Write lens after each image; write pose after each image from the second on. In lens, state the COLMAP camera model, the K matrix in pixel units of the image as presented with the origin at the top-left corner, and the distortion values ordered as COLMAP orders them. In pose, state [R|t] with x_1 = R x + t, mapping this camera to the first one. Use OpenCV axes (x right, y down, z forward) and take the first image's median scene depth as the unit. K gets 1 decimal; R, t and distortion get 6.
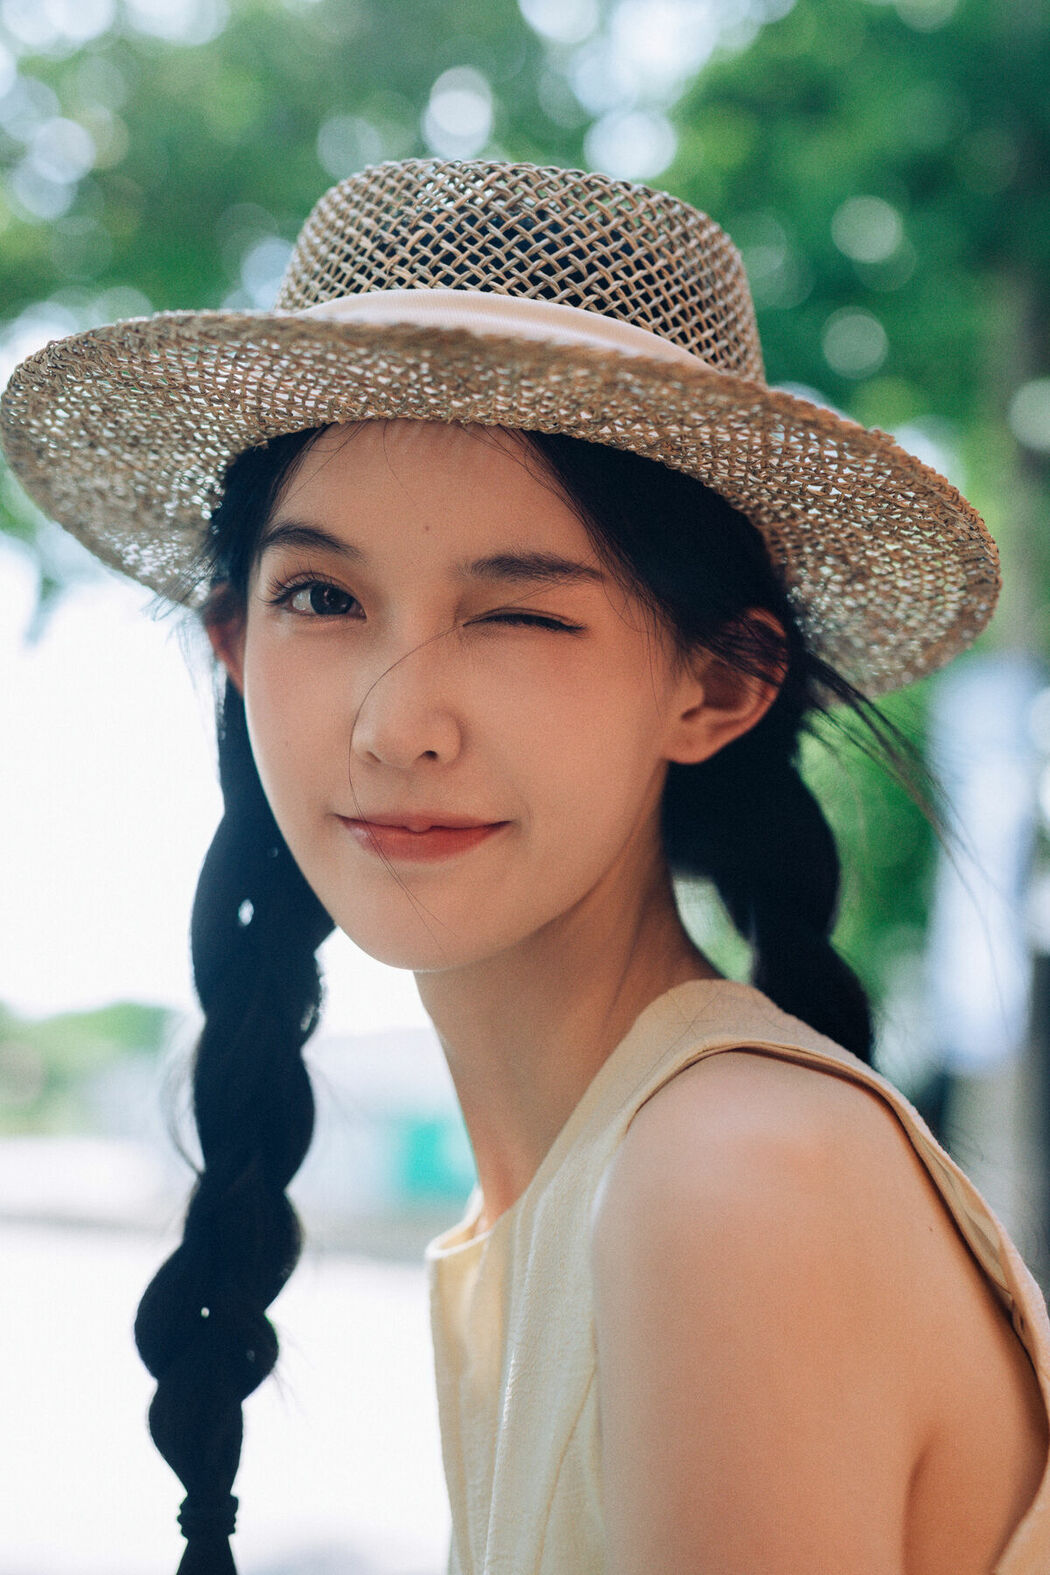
lens RADIAL K [[2221.4, 0, 601.7], [0, 2221.4, 712.9], [0, 0, 1]] dist [-0.010527, 0.000000]
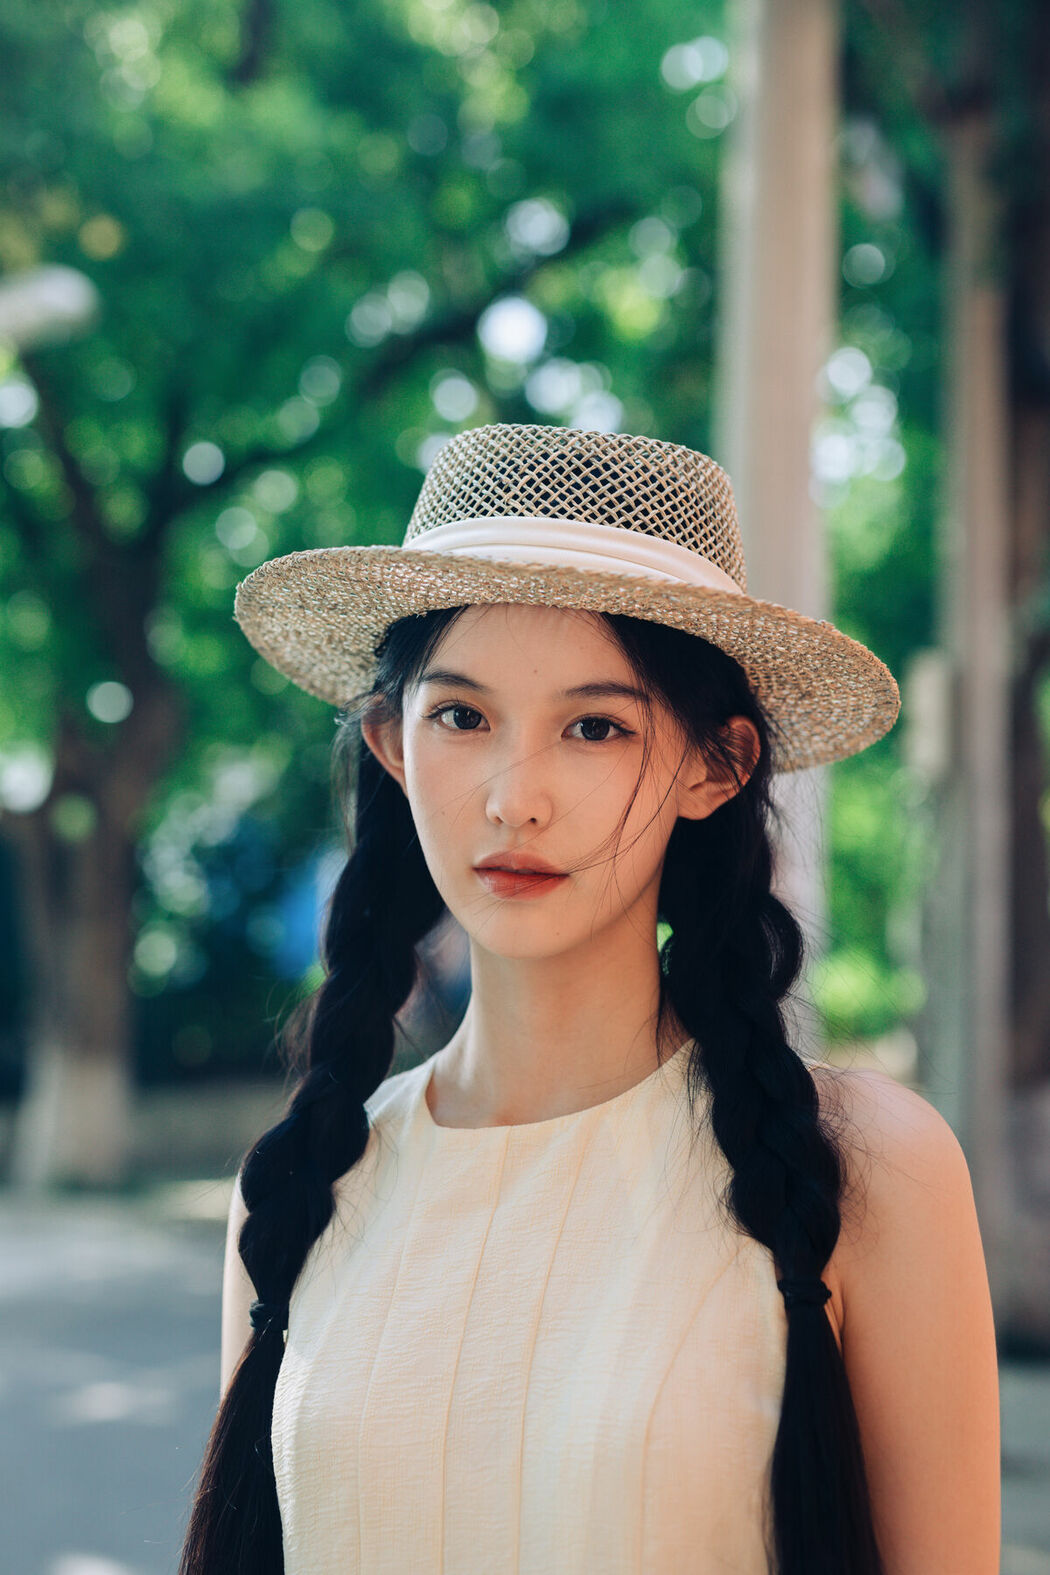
lens RADIAL K [[2217.6, 0, 556.4], [0, 2217.6, 732.7], [0, 0, 1]] dist [0.164662, 0.000000]
pose [[0.999795, 0.005028, 0.019637, -0.090916], [-0.005541, 0.999642, 0.026162, -0.080128], [-0.019498, -0.026266, 0.999465, -0.551350]]
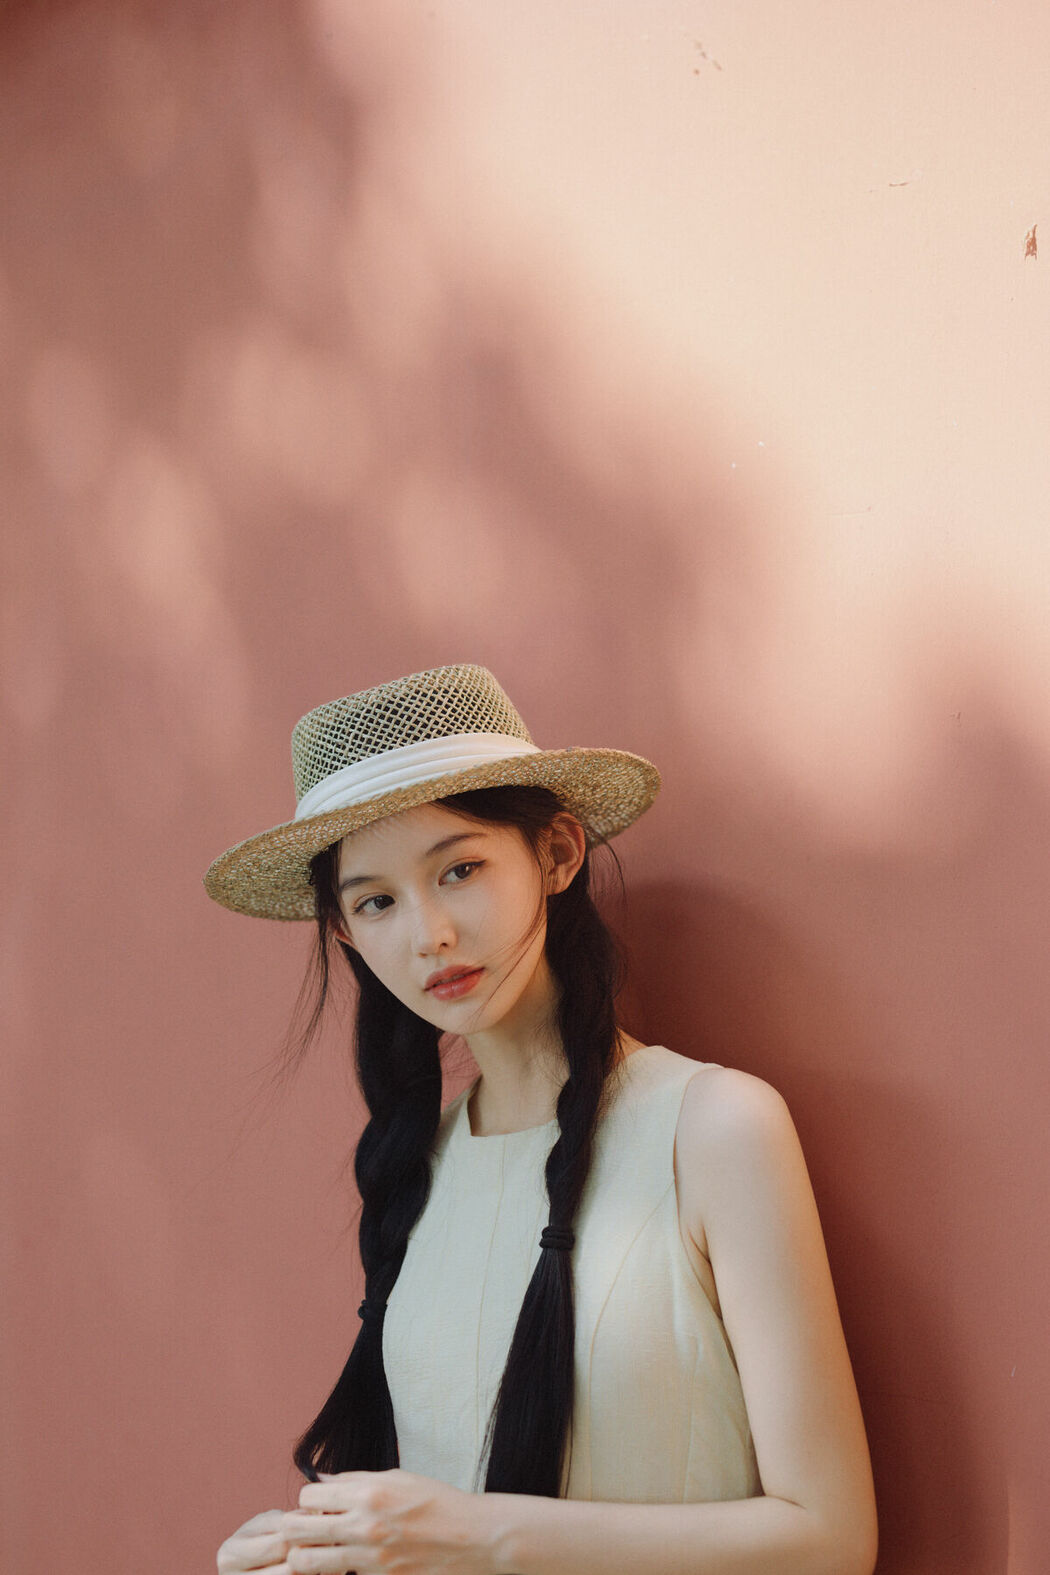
lens RADIAL K [[2221.4, 0, 569.5], [0, 2221.4, 710.0], [0, 0, 1]] dist [-0.010527, 0.000000]
pose [[0.912435, -0.408089, 0.030431, 0.060652], [0.408130, 0.912909, 0.005160, -0.162000], [-0.029887, 0.007712, 0.999524, -1.254289]]
